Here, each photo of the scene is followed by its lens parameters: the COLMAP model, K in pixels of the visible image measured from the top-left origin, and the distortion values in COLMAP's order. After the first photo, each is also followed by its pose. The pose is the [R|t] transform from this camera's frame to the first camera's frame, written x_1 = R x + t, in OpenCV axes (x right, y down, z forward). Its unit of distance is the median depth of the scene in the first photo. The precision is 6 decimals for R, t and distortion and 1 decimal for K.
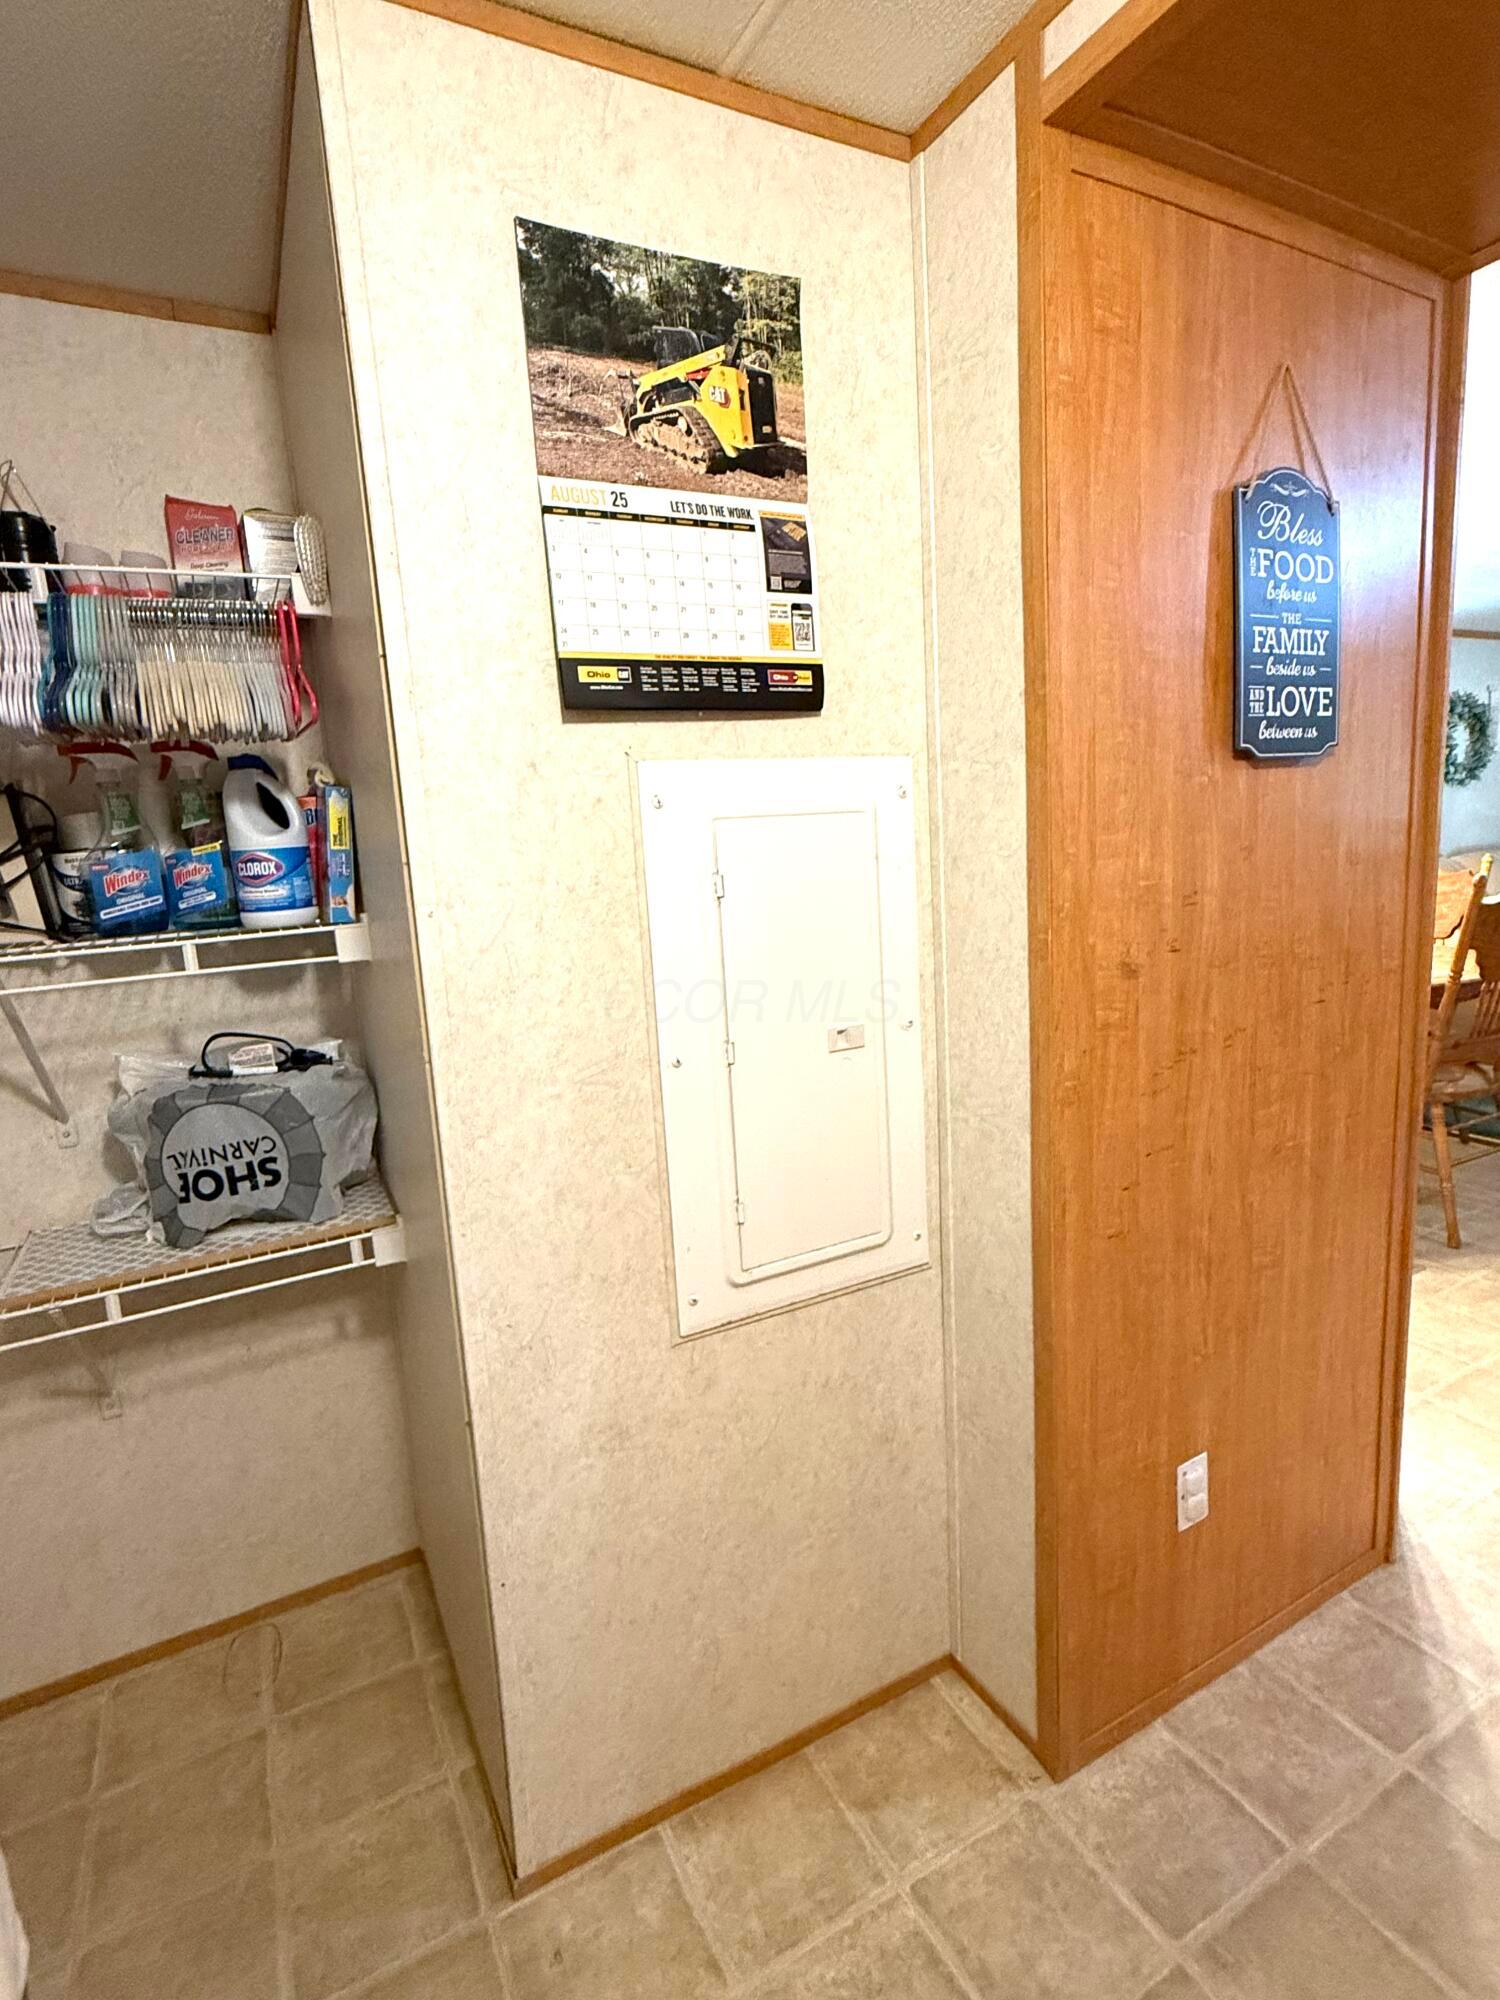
lens RADIAL K [[981.4, 0, 747.4], [0, 981.4, 996.6], [0, 0, 1]] dist [-0.000231, -0.000519]
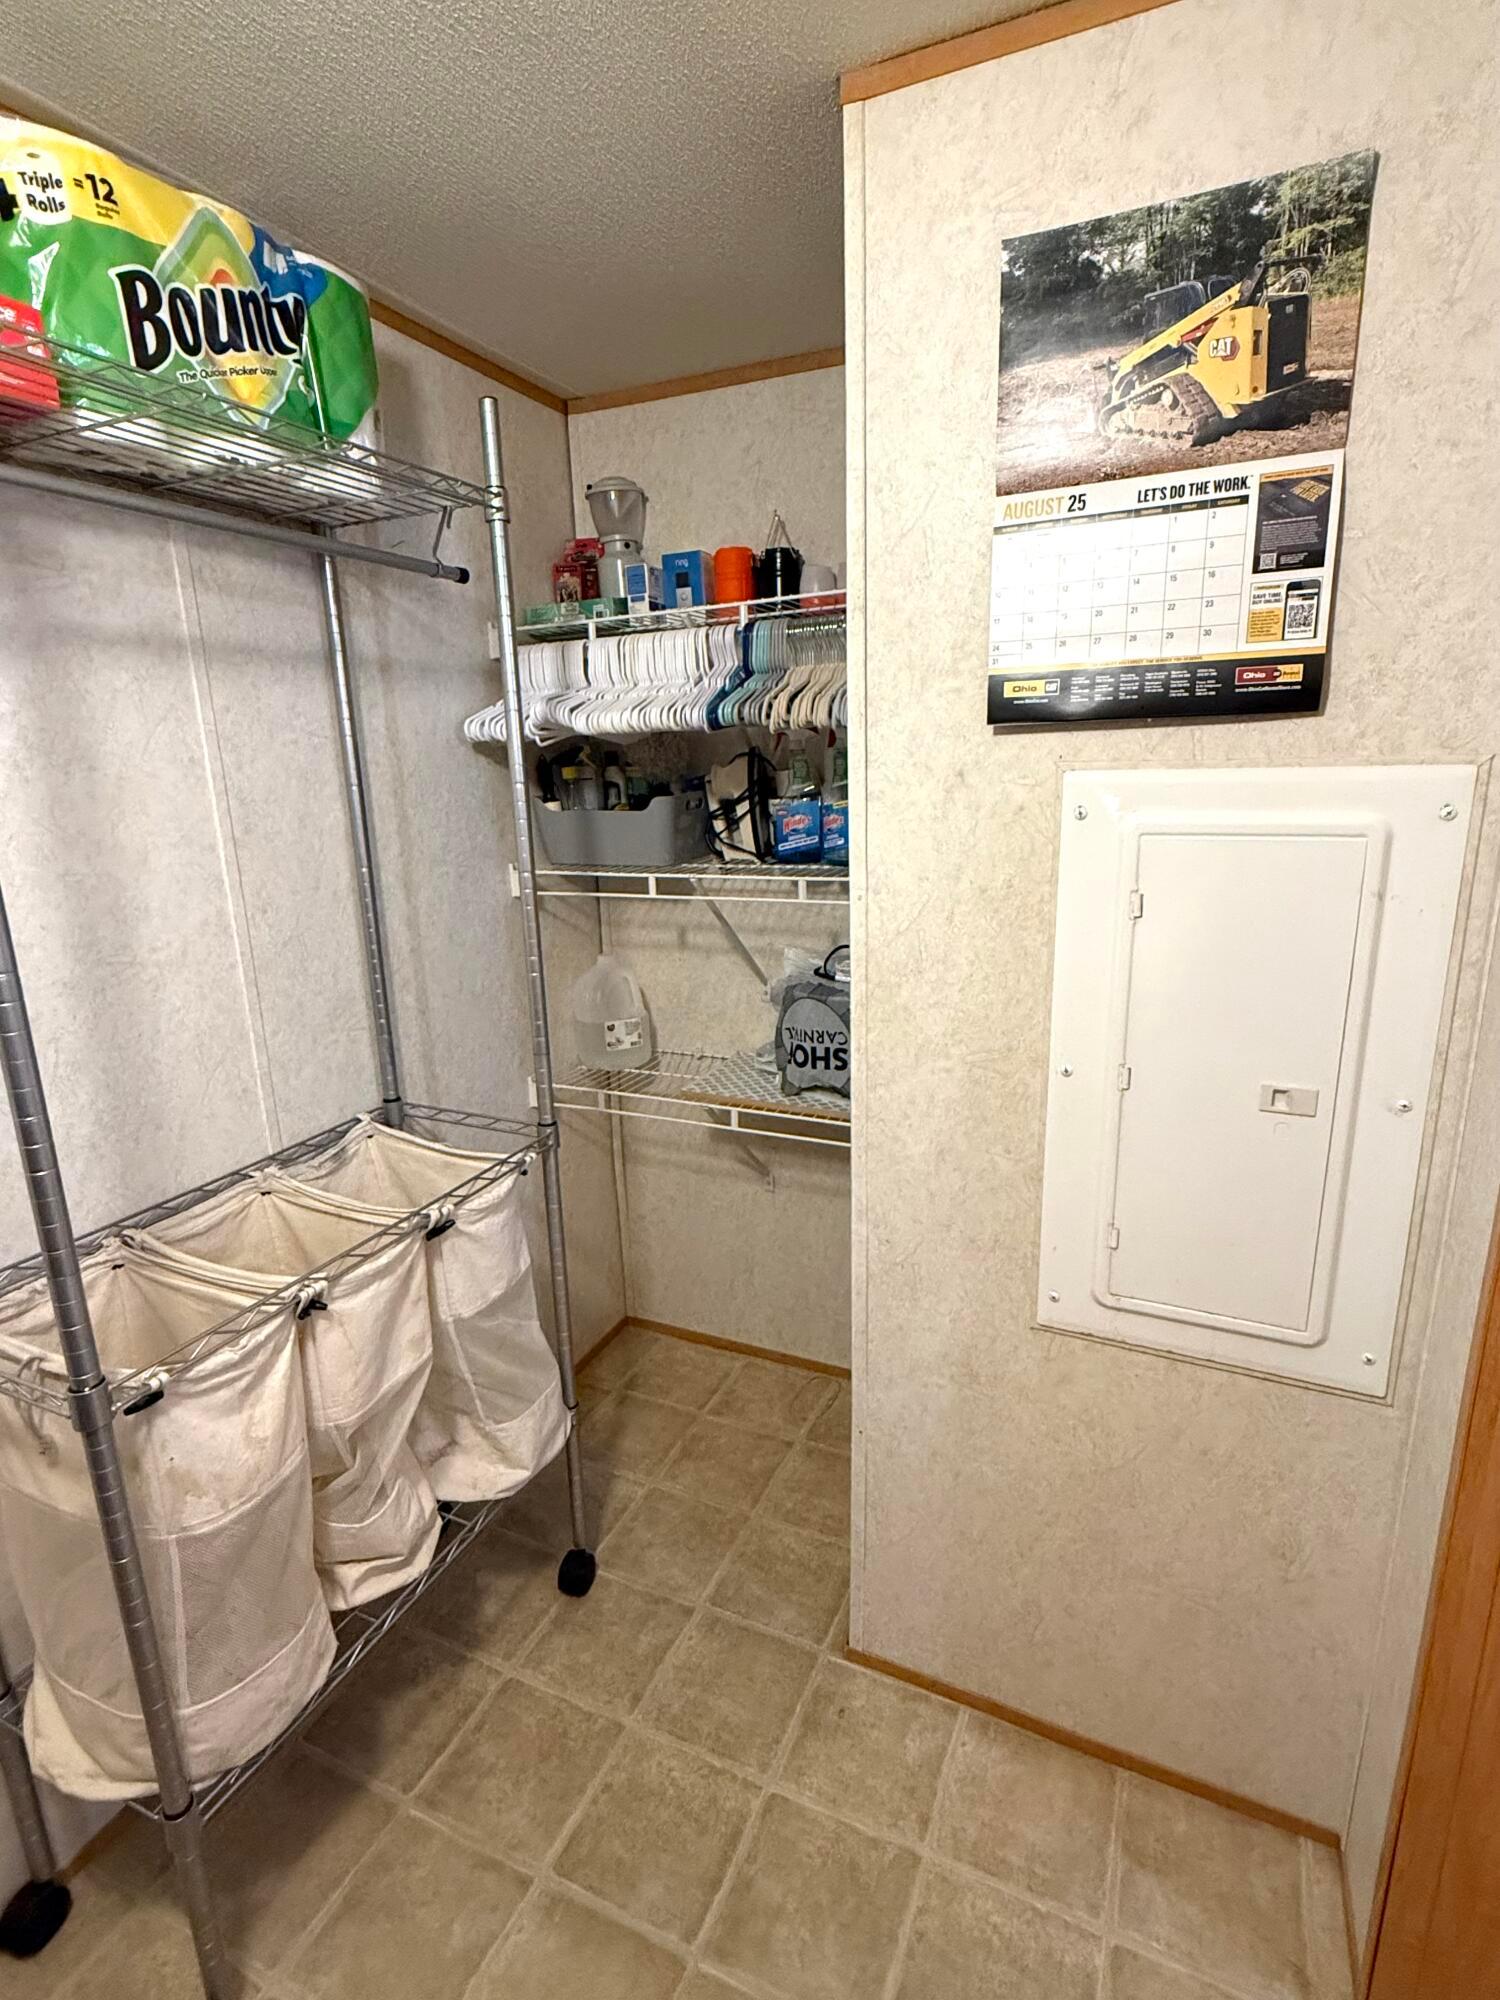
lens RADIAL K [[981.4, 0, 747.3], [0, 981.4, 1000.3], [0, 0, 1]] dist [-0.000231, -0.000519]
pose [[0.605844, 0.235258, -0.760004, 0.492109], [-0.135097, 0.971827, 0.193134, -0.158771], [0.784029, -0.014335, 0.620558, 0.122077]]
